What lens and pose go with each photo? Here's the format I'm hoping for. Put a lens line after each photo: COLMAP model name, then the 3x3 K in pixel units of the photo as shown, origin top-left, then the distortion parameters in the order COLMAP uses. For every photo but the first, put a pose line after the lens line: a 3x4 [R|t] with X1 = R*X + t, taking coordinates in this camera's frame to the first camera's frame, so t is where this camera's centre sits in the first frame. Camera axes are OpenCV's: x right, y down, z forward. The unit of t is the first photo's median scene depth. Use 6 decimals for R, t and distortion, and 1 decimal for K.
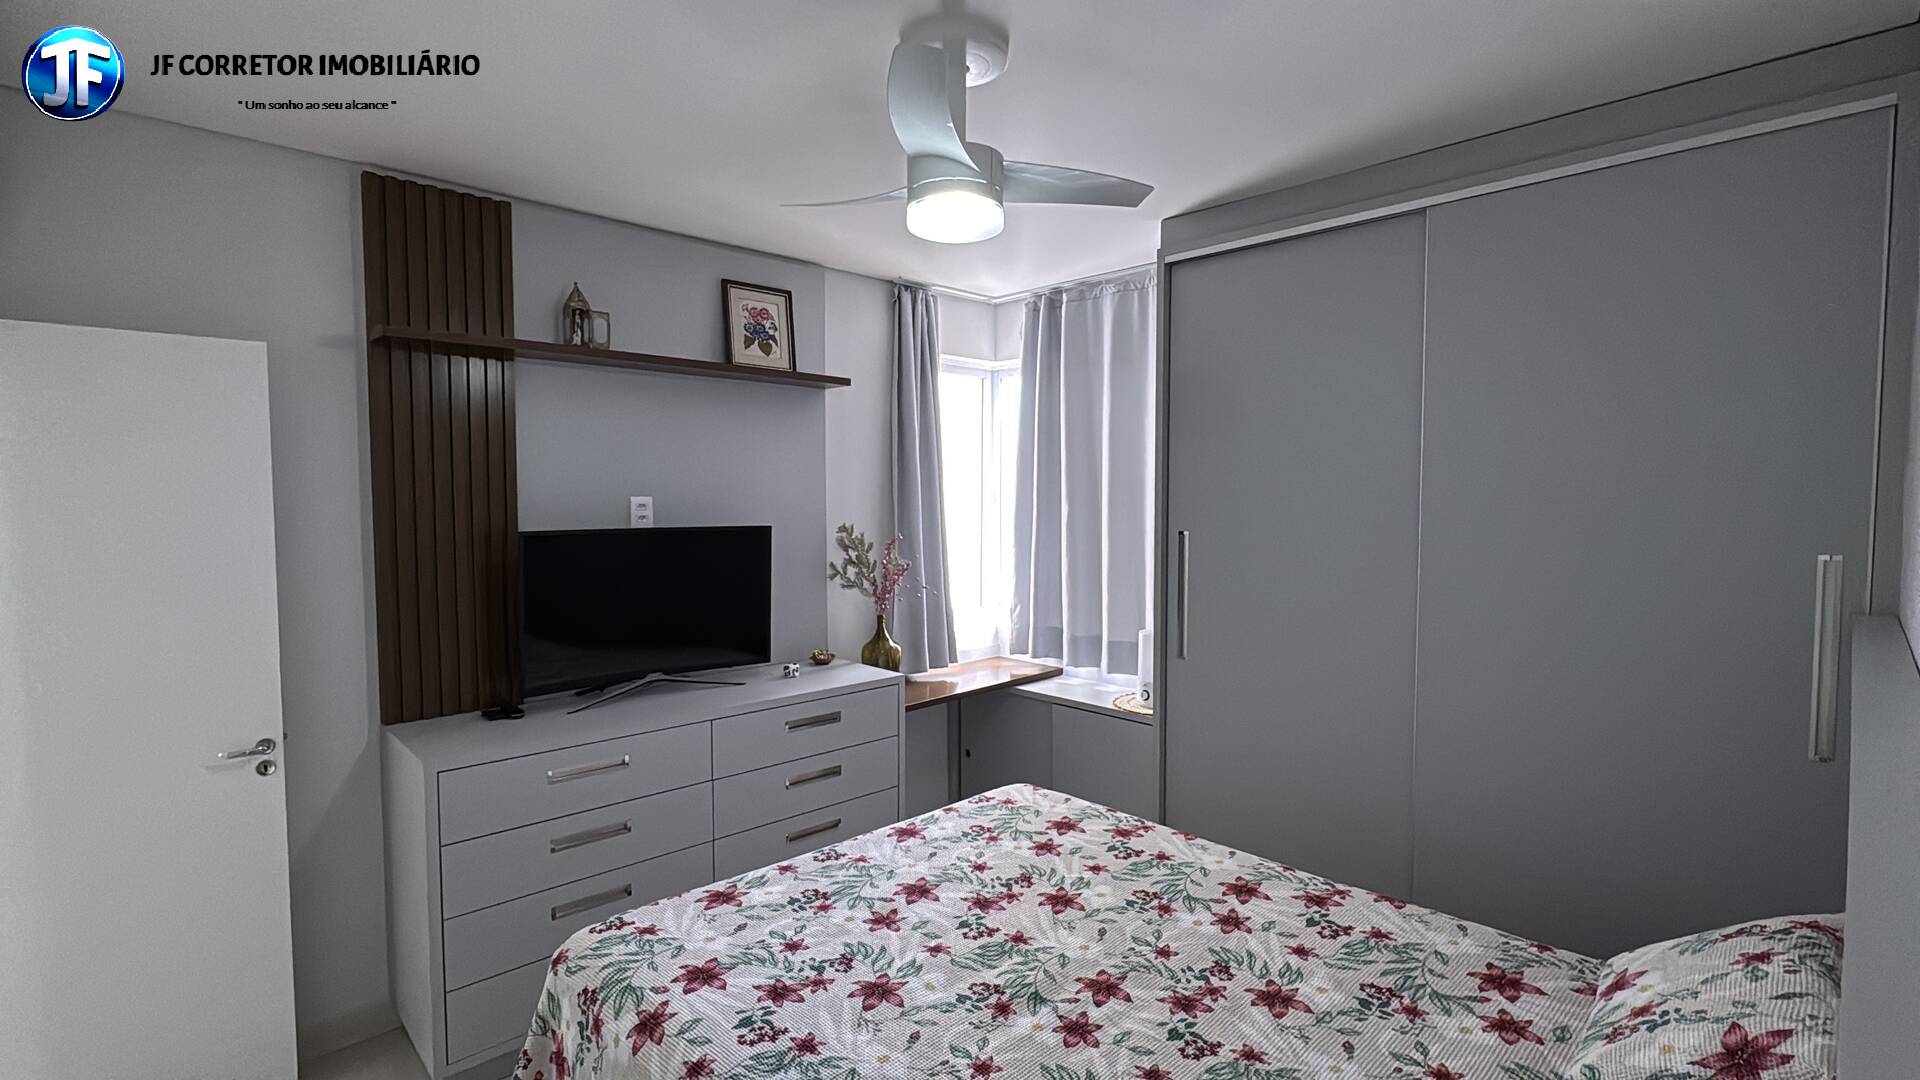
lens RADIAL K [[872.8, 0, 957.5], [0, 872.8, 538.5], [0, 0, 1]] dist [-0.008921, -0.000320]
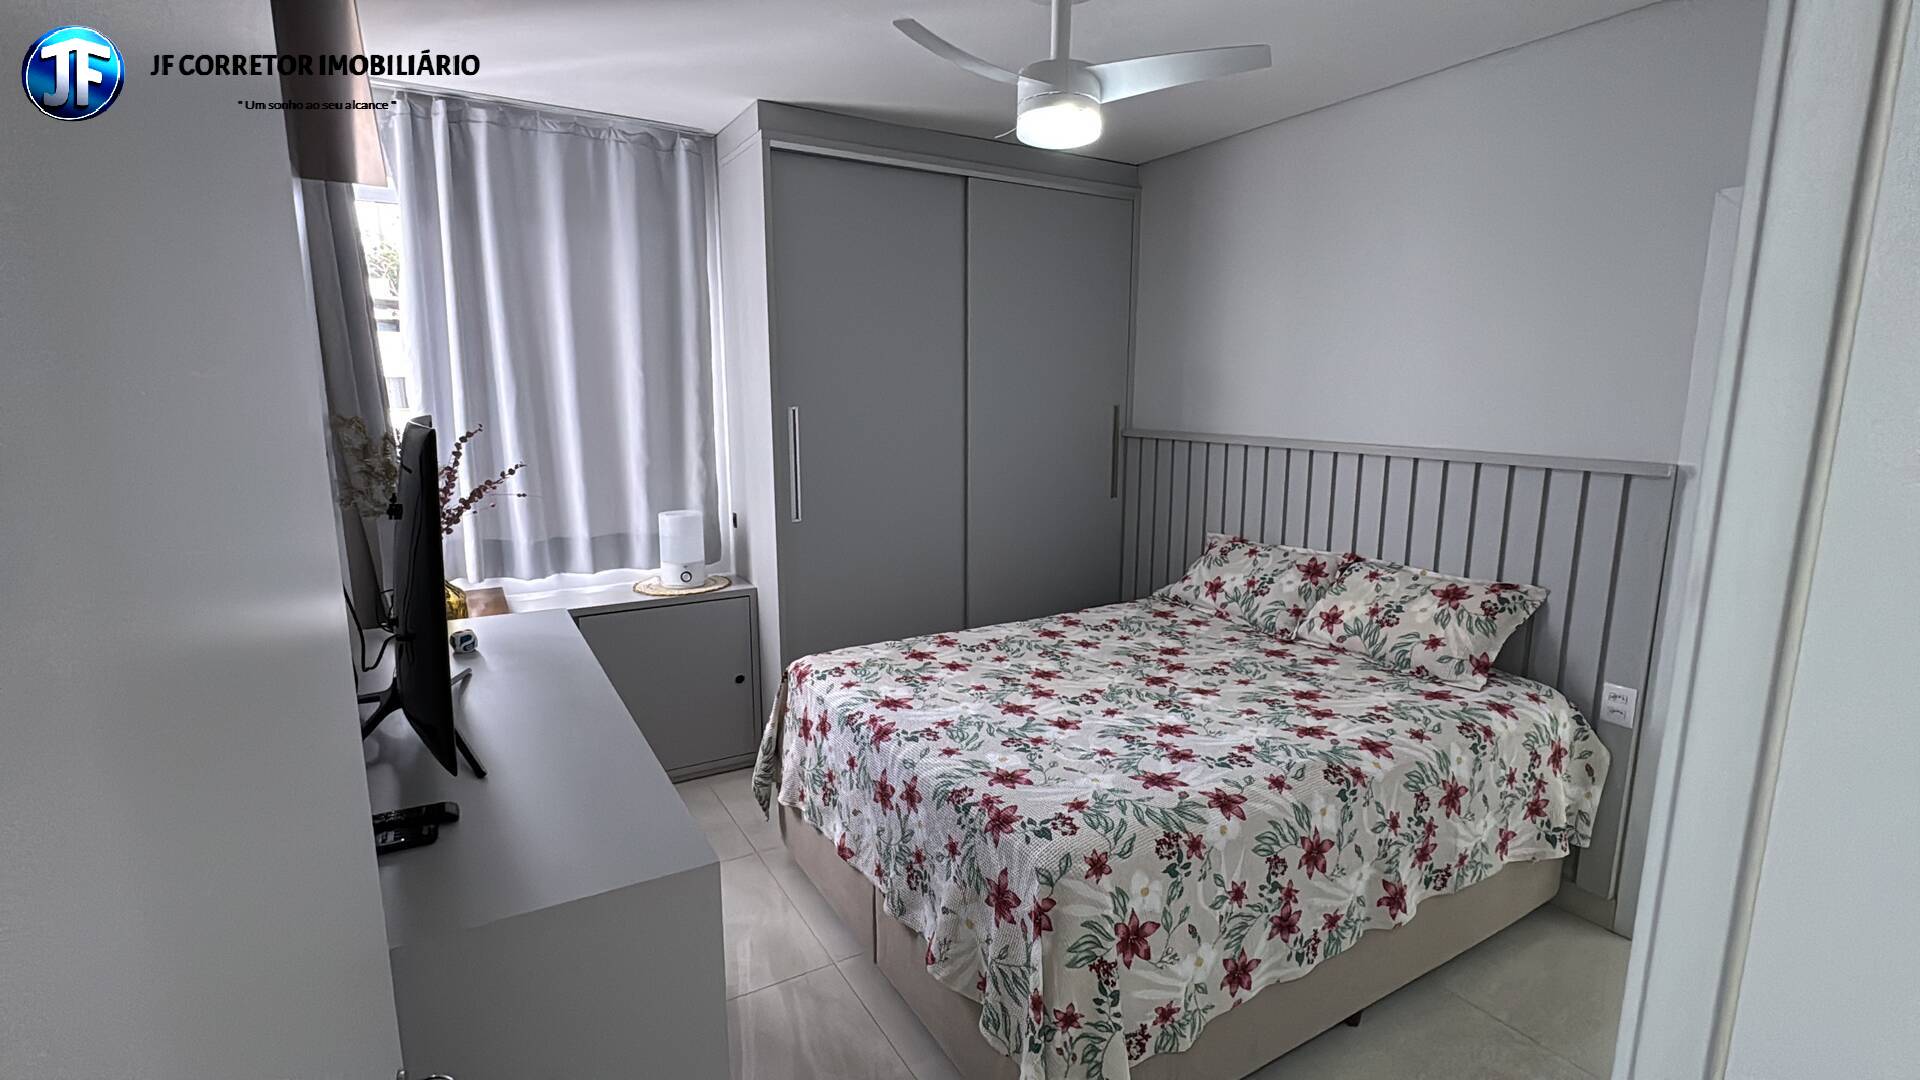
lens RADIAL K [[872.8, 0, 956.8], [0, 872.8, 542.2], [0, 0, 1]] dist [-0.008921, -0.000320]
pose [[0.218539, -0.166181, 0.961574, -1.181136], [0.048361, 0.986026, 0.159416, -0.008410], [-0.974629, 0.011664, 0.223522, 0.831922]]
